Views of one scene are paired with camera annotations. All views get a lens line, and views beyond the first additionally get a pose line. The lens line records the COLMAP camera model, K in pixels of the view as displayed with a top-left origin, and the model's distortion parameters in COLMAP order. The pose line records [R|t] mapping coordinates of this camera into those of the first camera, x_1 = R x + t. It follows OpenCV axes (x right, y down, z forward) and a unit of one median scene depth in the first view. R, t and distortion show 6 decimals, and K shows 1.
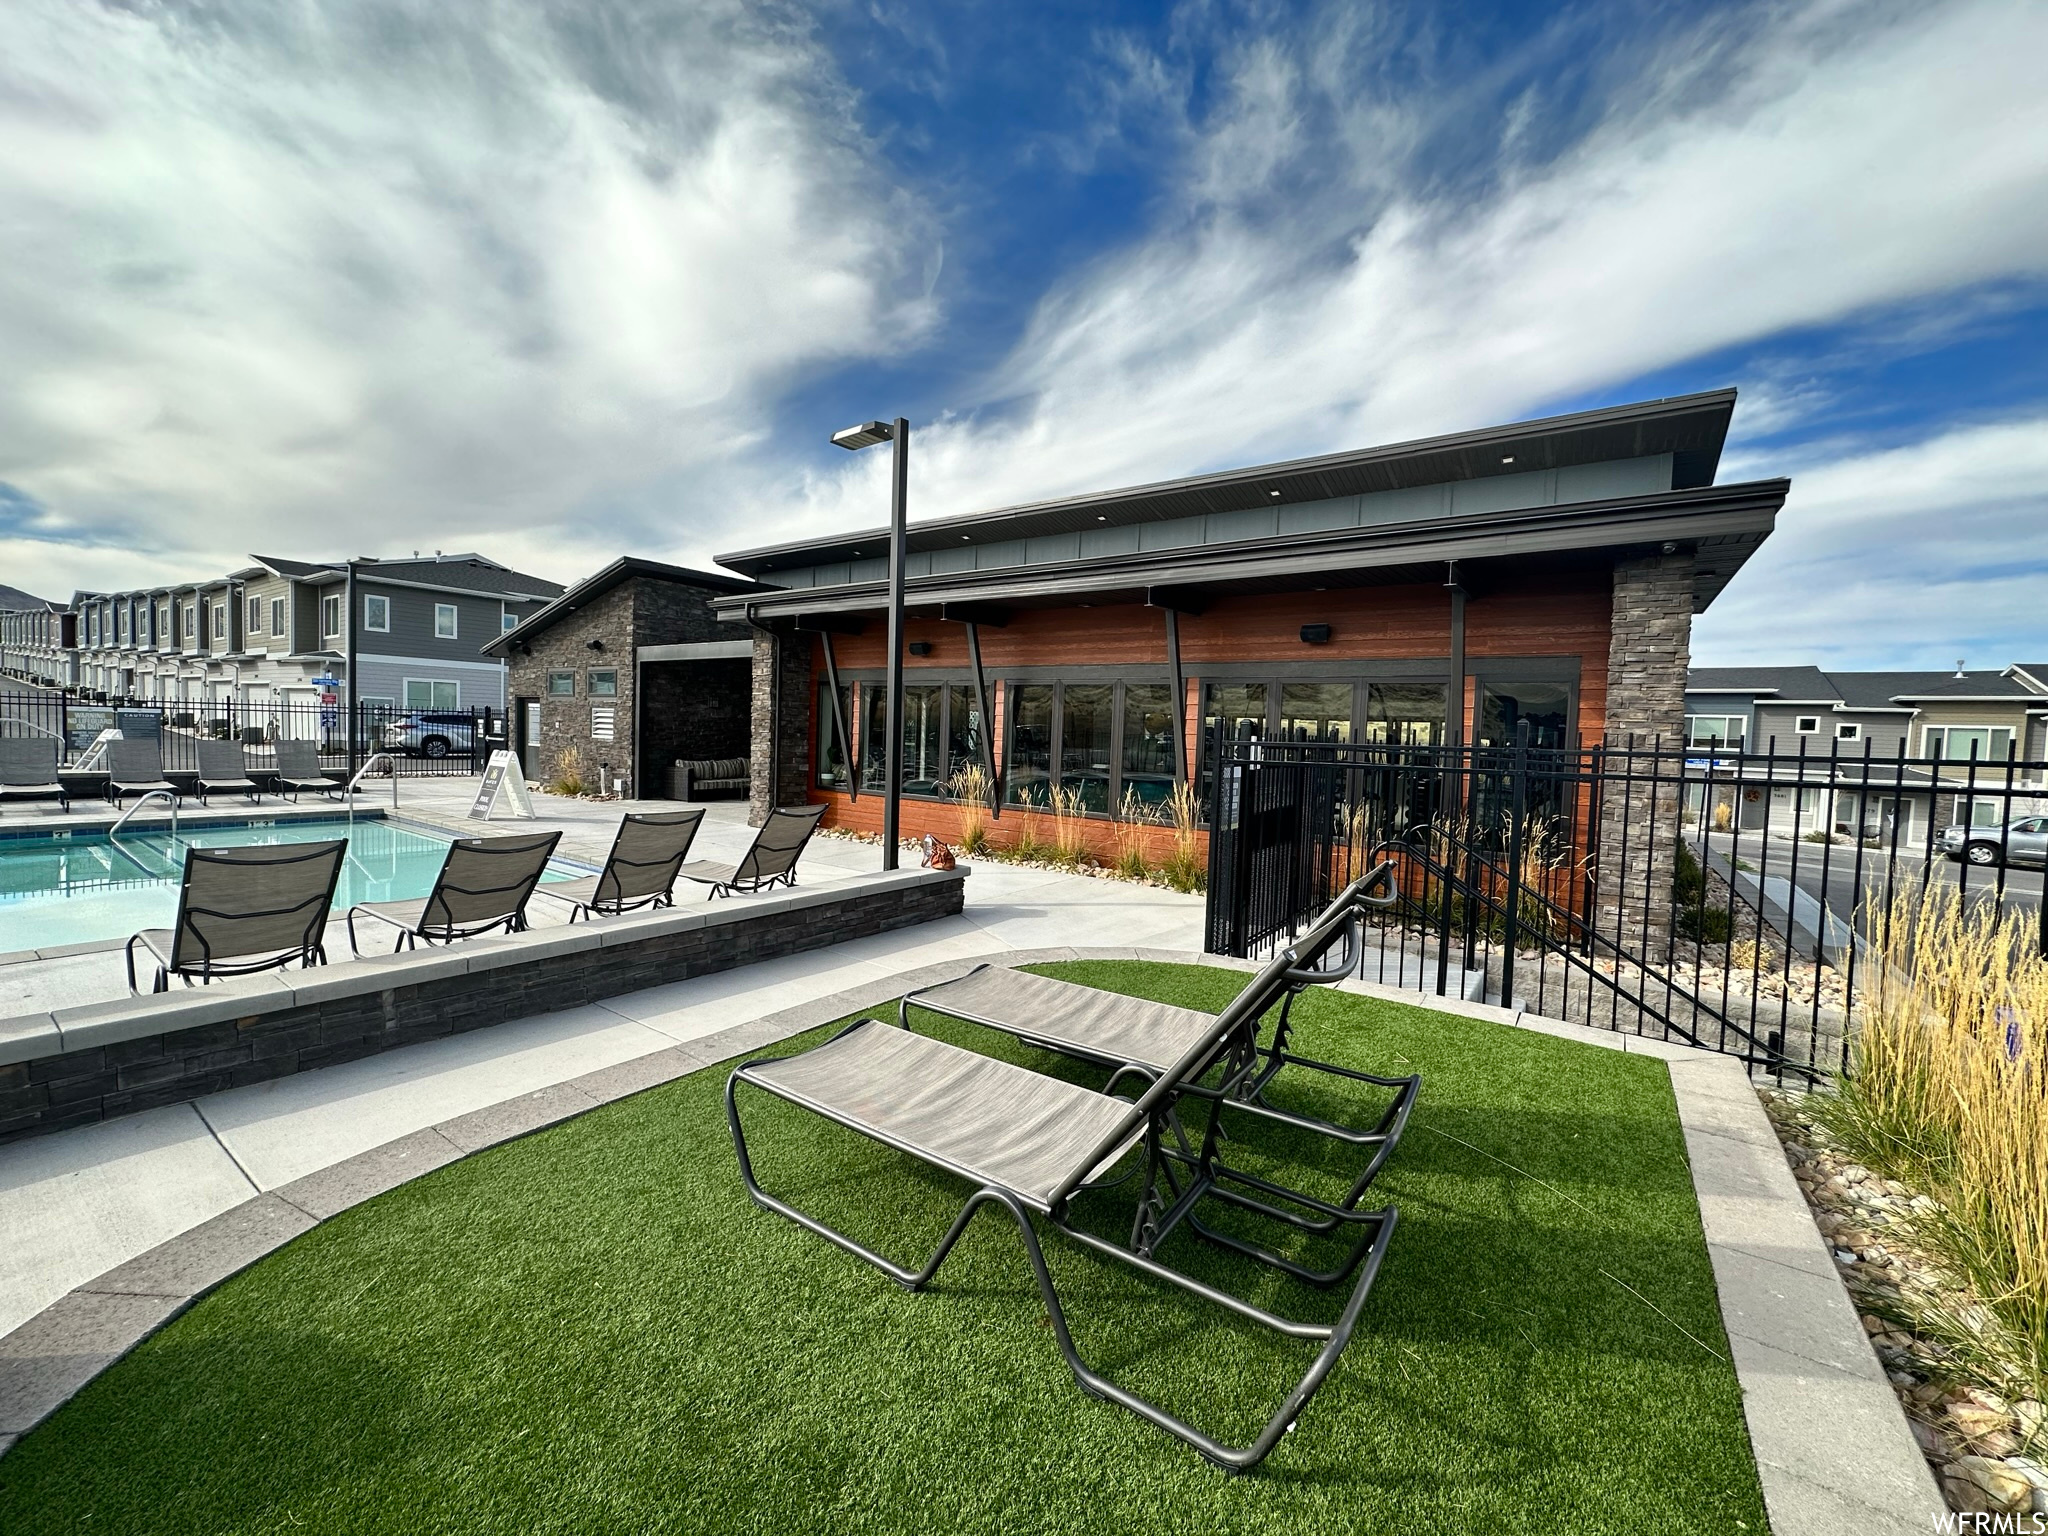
lens RADIAL K [[807.9, 0, 1012.3], [0, 807.9, 772.0], [0, 0, 1]] dist [0.000659, 0.000131]
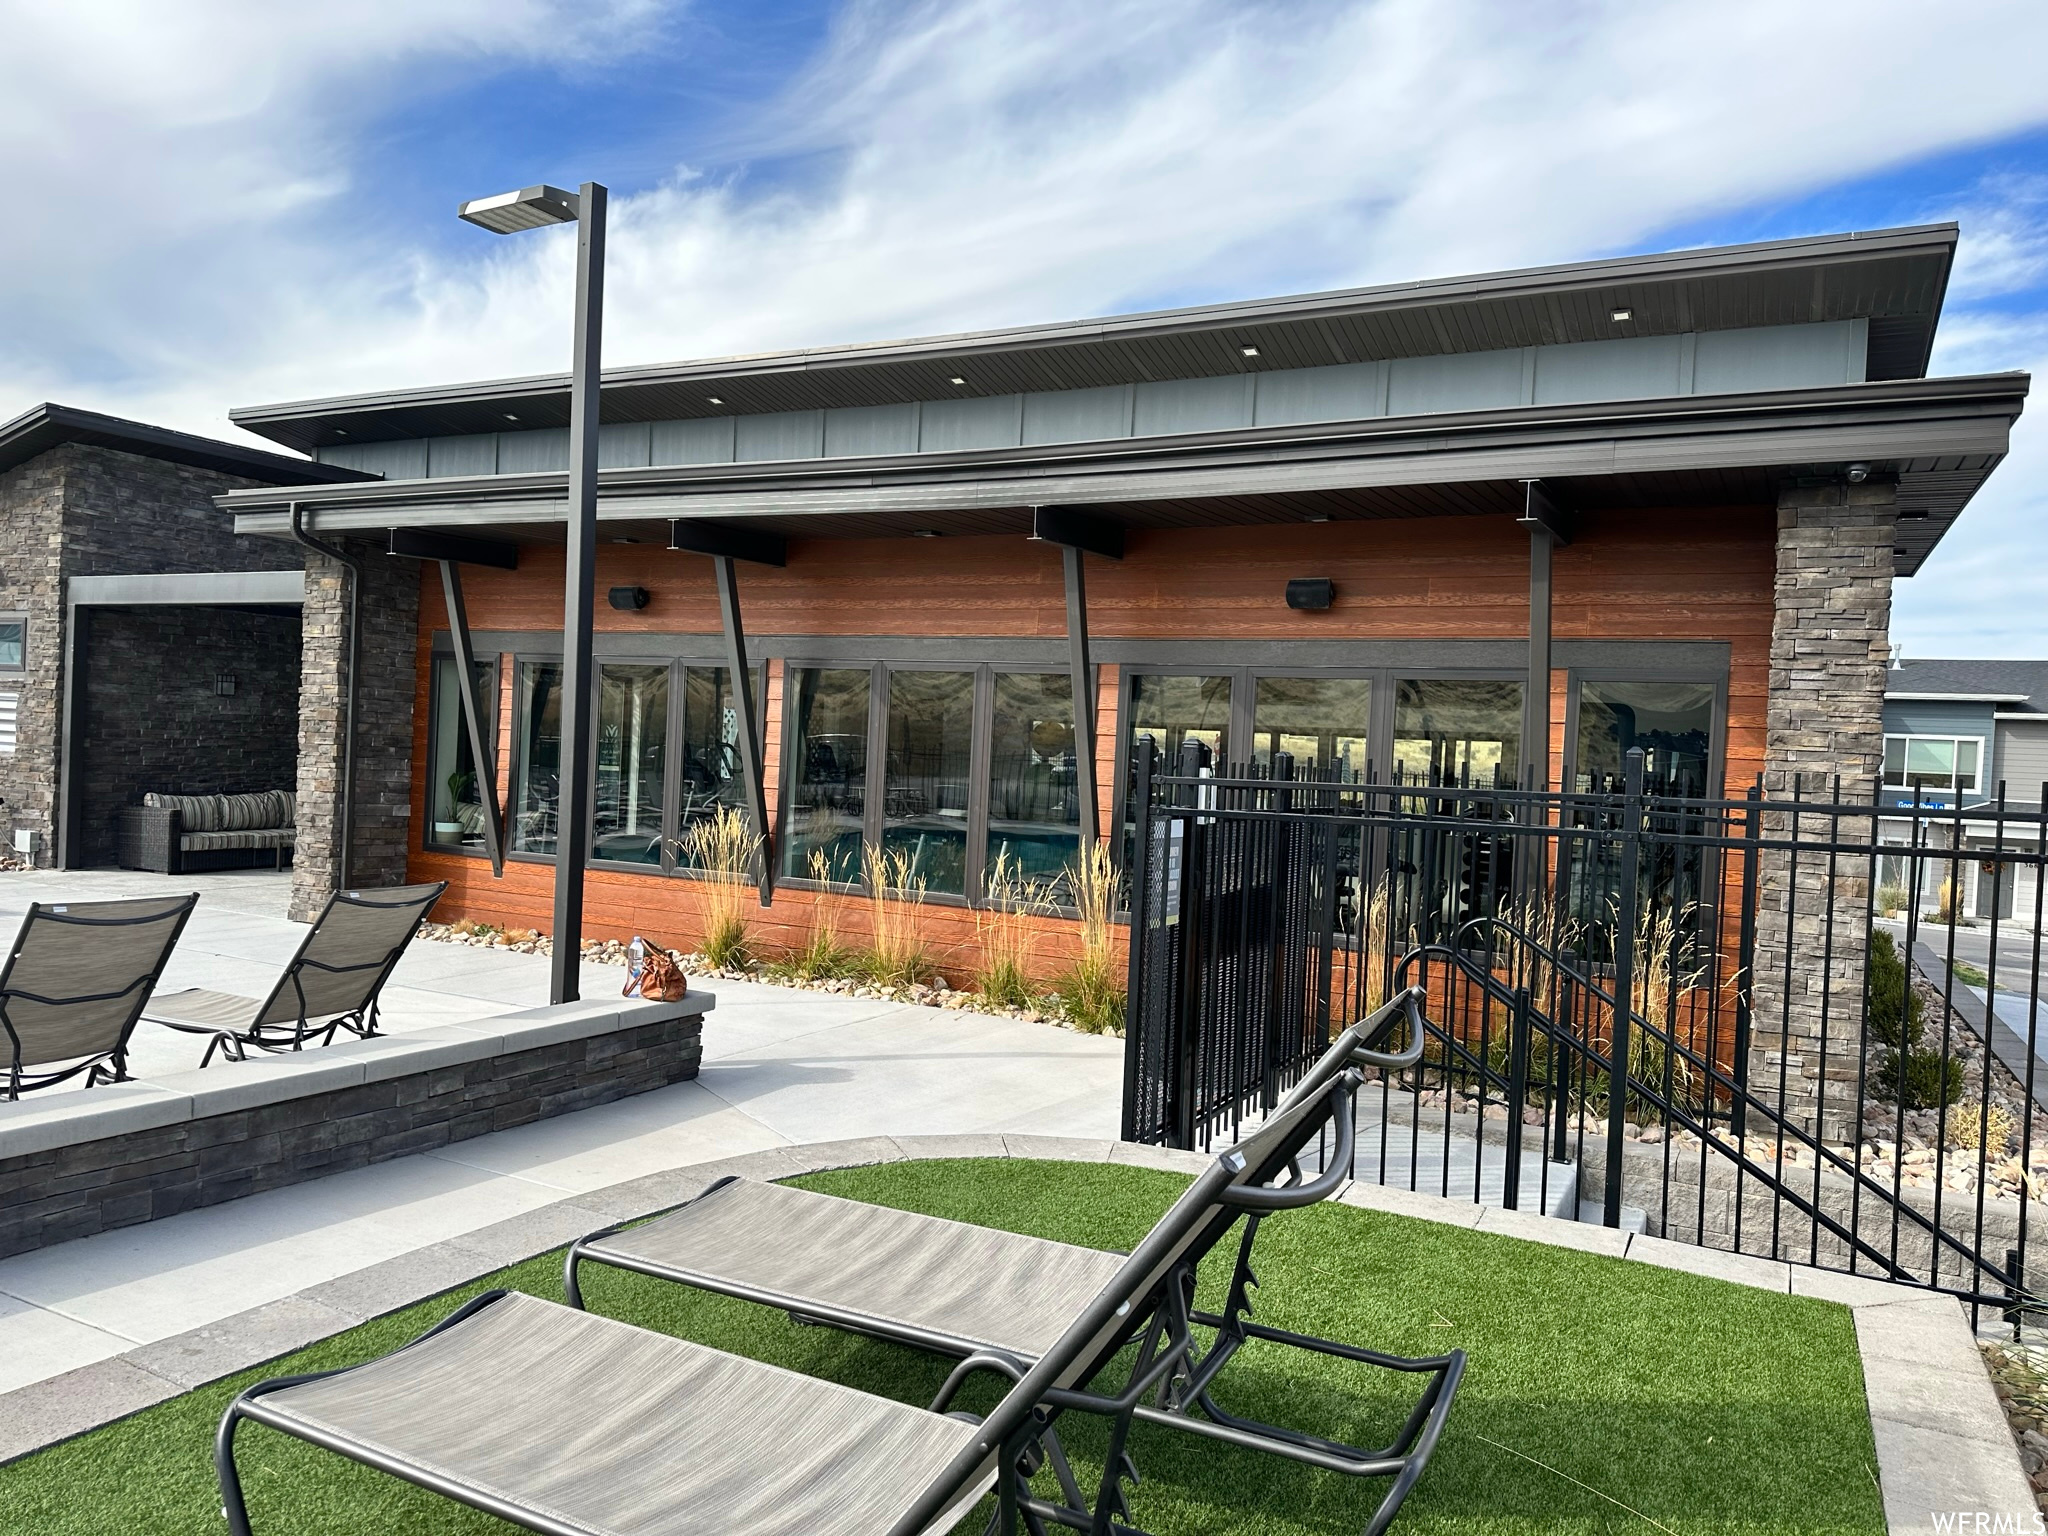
lens RADIAL K [[1430.4, 0, 1008.0], [0, 1430.4, 779.0], [0, 0, 1]] dist [0.059146, -0.065851]
pose [[0.990604, 0.010640, 0.136348, 0.012261], [-0.007881, 0.999753, -0.020761, -0.011495], [-0.136535, 0.019491, 0.990444, -0.009173]]
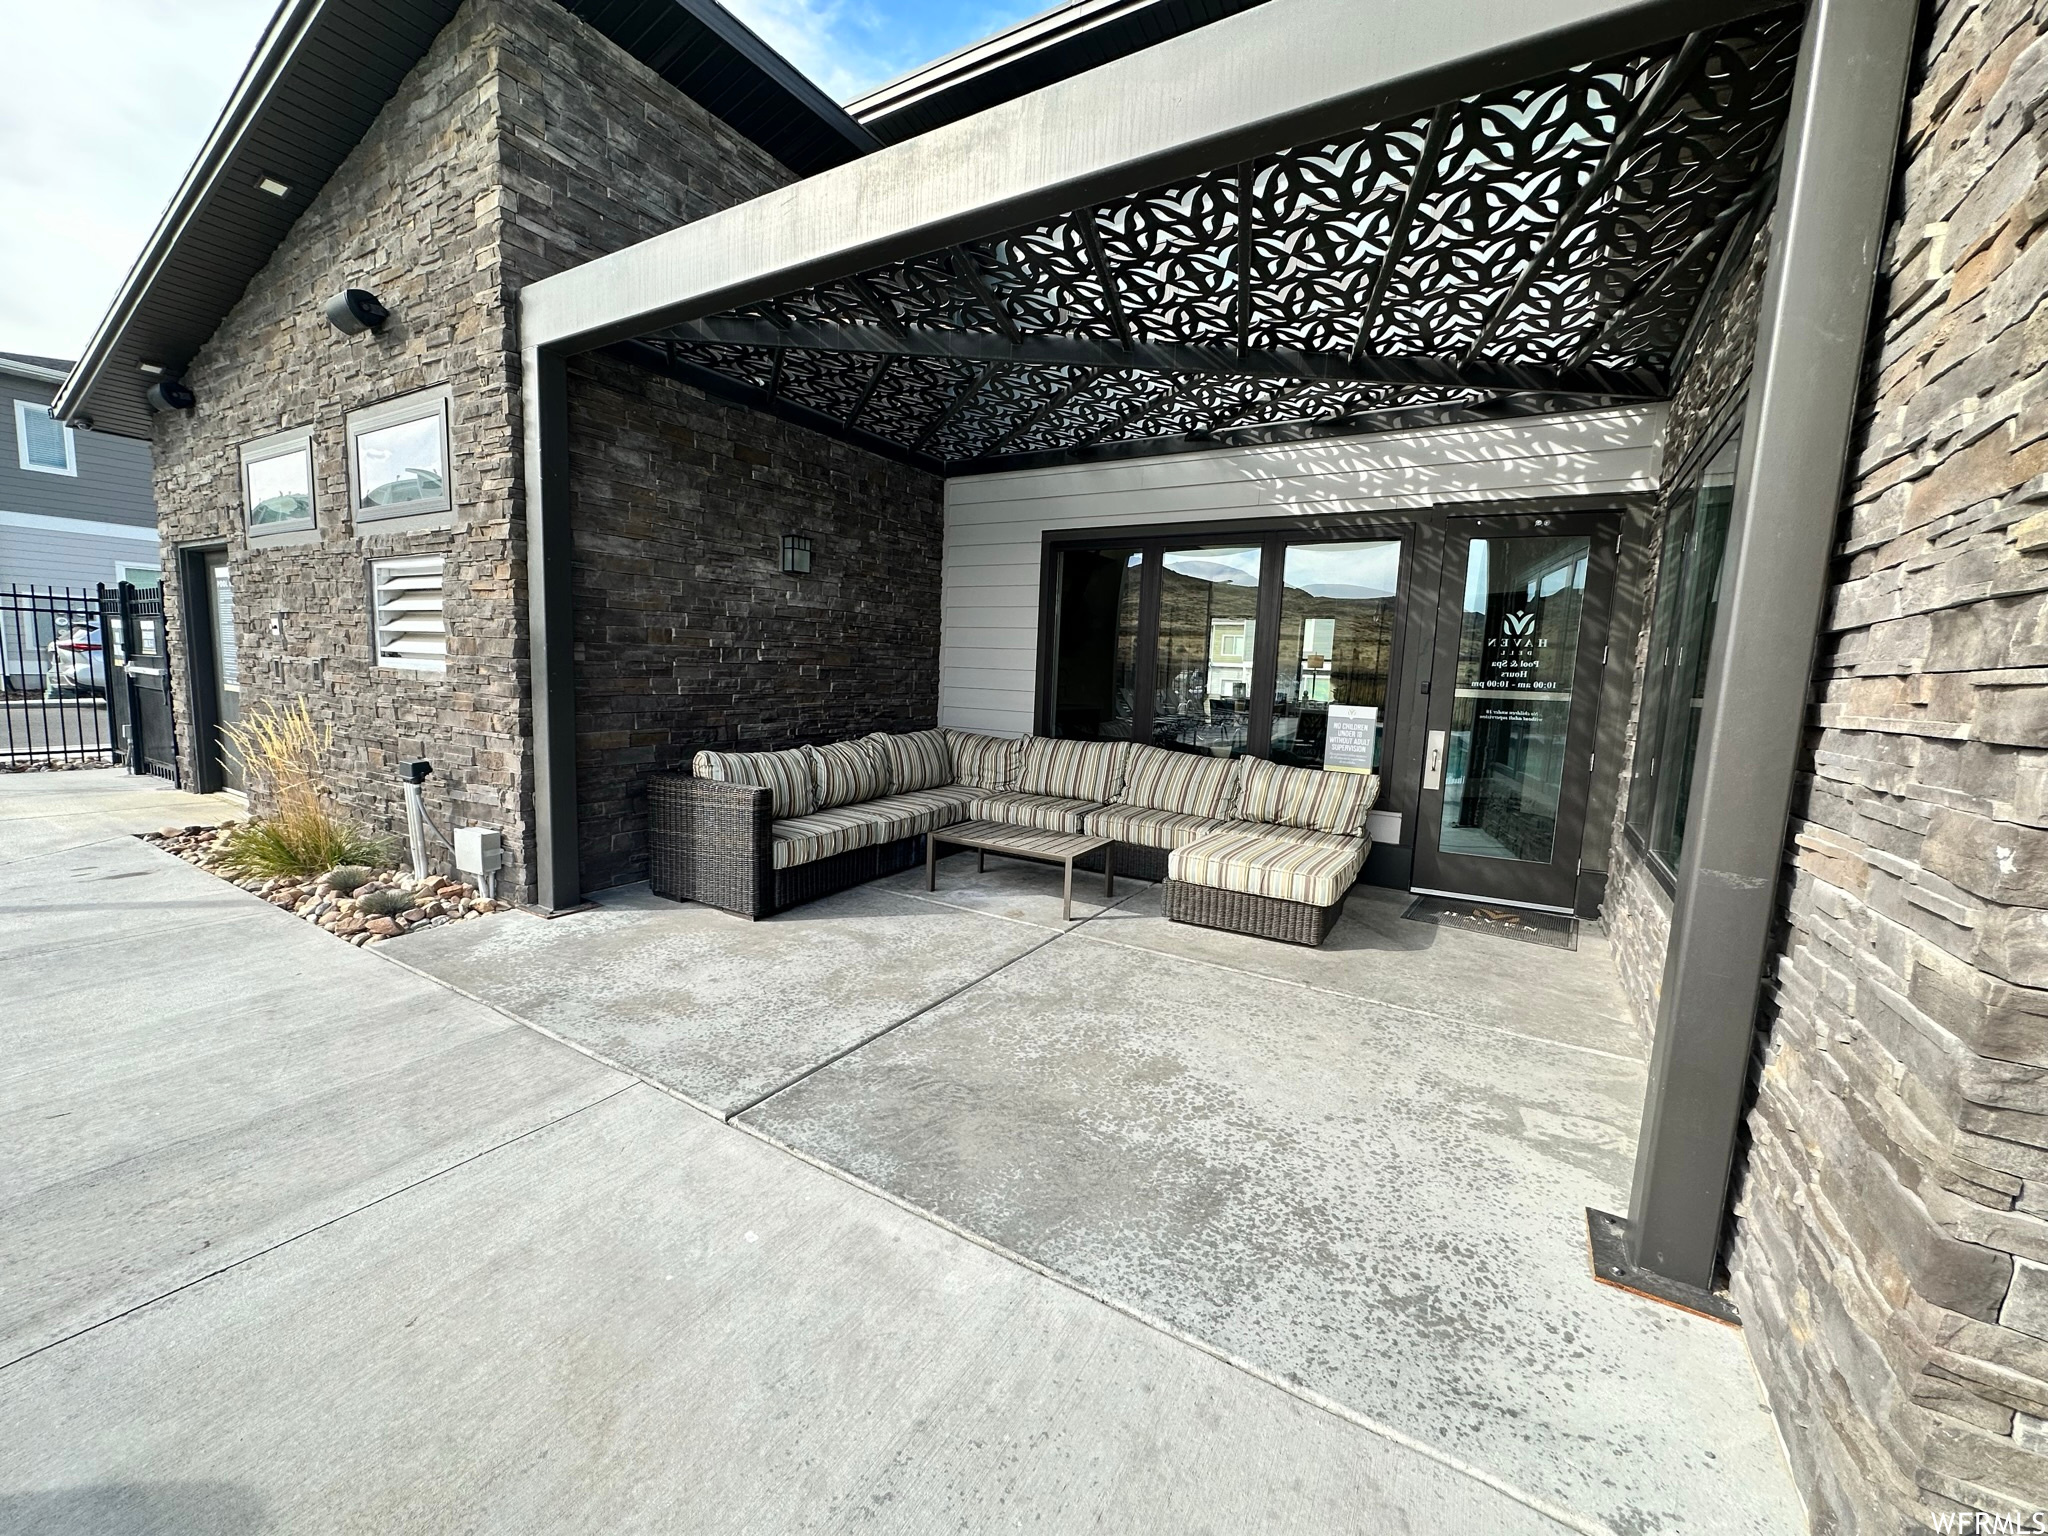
lens RADIAL K [[807.9, 0, 1013.5], [0, 807.9, 764.6], [0, 0, 1]] dist [0.000659, 0.000131]
pose [[0.997213, -0.005719, 0.074388, -0.411495], [0.000406, 0.997459, 0.071247, -0.036919], [-0.074606, -0.071018, 0.994681, 0.902404]]
